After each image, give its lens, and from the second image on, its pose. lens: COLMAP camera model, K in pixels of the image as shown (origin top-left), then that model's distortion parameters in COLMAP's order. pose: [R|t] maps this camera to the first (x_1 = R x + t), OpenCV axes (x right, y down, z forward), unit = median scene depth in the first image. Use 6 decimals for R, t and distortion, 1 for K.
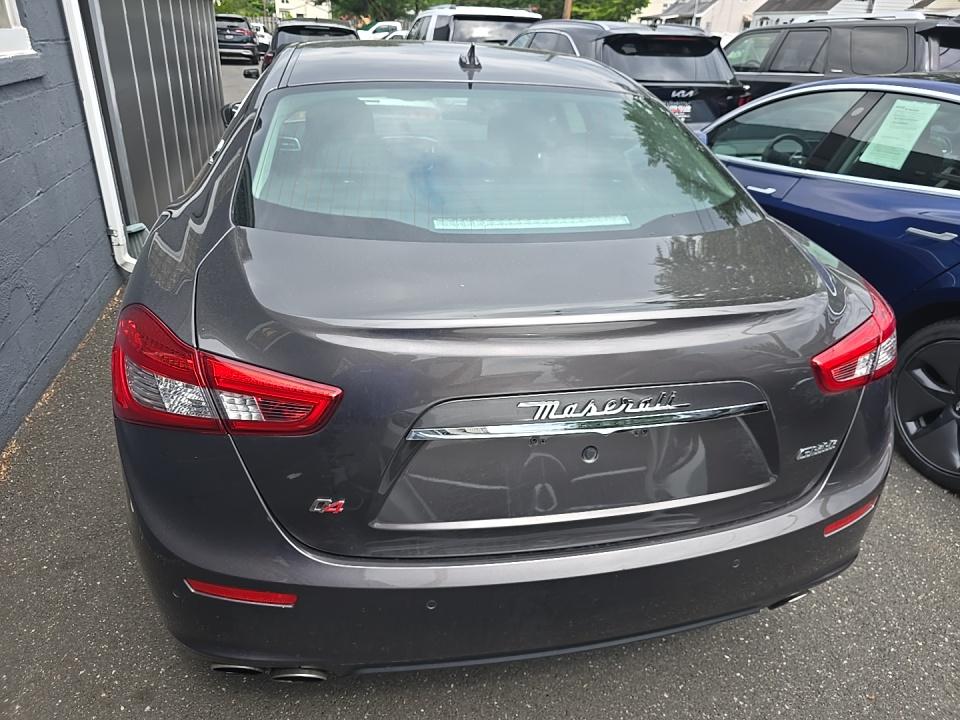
lens RADIAL K [[656.5, 0, 482.5], [0, 656.5, 360.6], [0, 0, 1]] dist [0.000331, -0.007170]
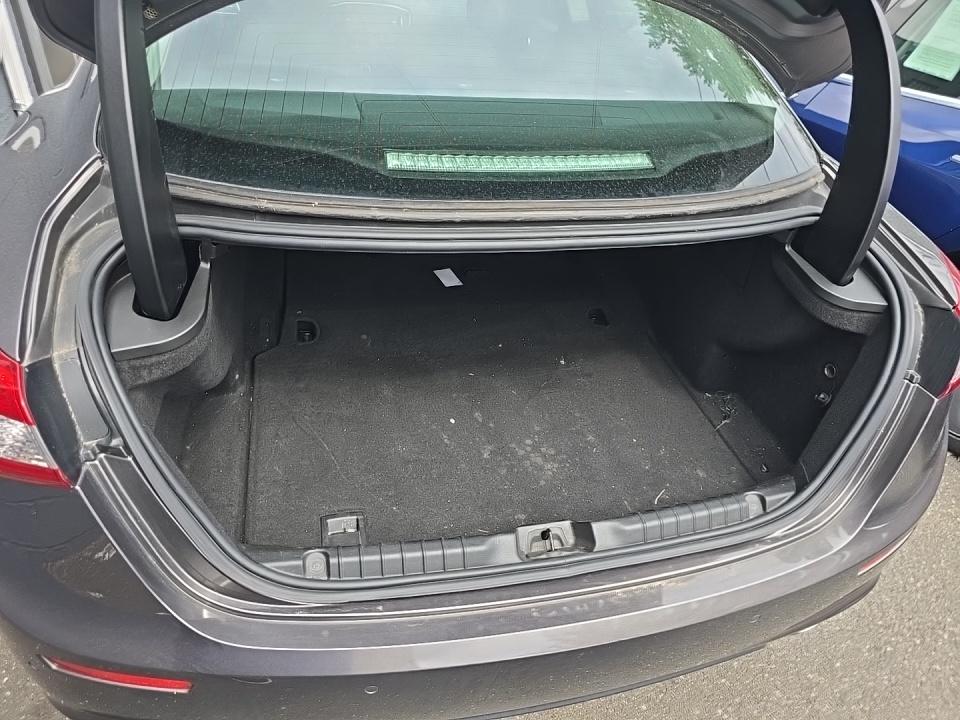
lens RADIAL K [[644.6, 0, 484.7], [0, 644.6, 359.5], [0, 0, 1]] dist [-0.000639, 0.001308]
pose [[0.998500, 0.031375, 0.044868, 0.004784], [-0.039059, 0.982487, 0.182191, -0.071852], [-0.038366, -0.183671, 0.982239, 0.149906]]
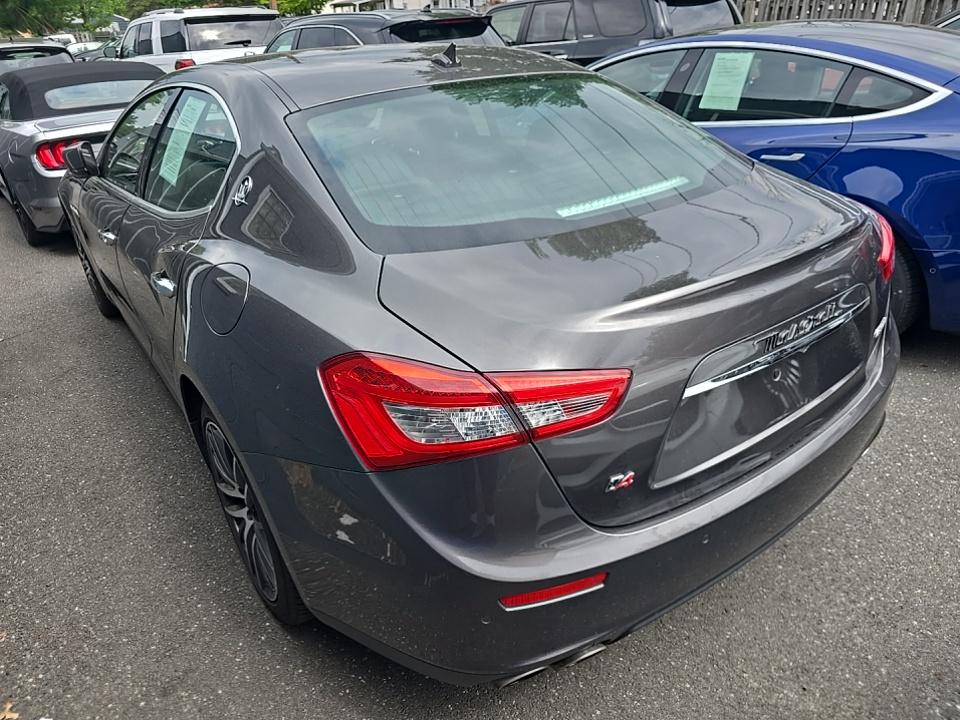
lens RADIAL K [[655.0, 0, 479.1], [0, 655.0, 362.6], [0, 0, 1]] dist [0.003688, -0.001134]
pose [[0.908756, -0.262632, 0.324326, -0.333428], [0.256904, 0.964498, 0.061189, -0.040993], [-0.328882, 0.027715, 0.943964, 0.027980]]
